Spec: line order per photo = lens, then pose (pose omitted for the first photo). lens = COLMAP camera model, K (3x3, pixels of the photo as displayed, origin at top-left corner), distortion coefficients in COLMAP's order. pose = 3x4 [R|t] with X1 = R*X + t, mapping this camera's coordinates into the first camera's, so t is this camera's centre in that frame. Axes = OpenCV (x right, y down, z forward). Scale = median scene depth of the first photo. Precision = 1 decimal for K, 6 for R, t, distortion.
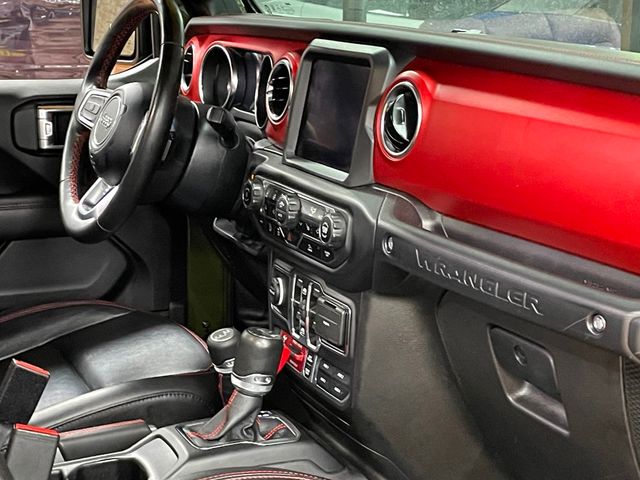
lens RADIAL K [[1147.5, 0, 320.1], [0, 1147.5, 240.1], [0, 0, 1]] dist [-0.001552, 0.000000]
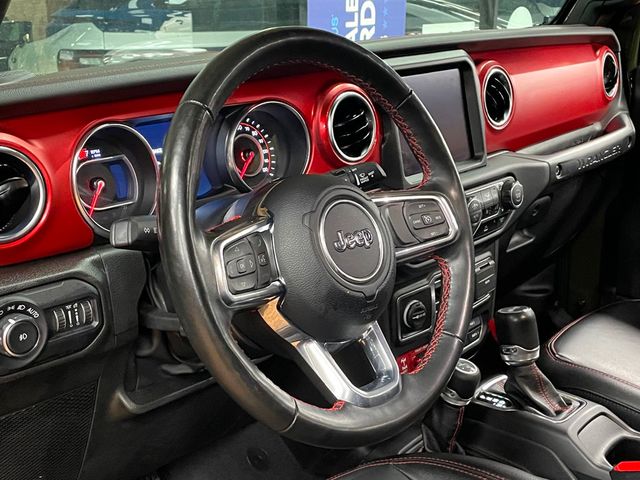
lens RADIAL K [[841.4, 0, 320.1], [0, 841.4, 239.8], [0, 0, 1]] dist [-0.003092, 0.000000]
pose [[-0.389640, -0.263568, 0.882447, -0.697475], [0.209179, 0.907805, 0.363504, -0.327077], [-0.896898, 0.326225, -0.298584, 1.407511]]
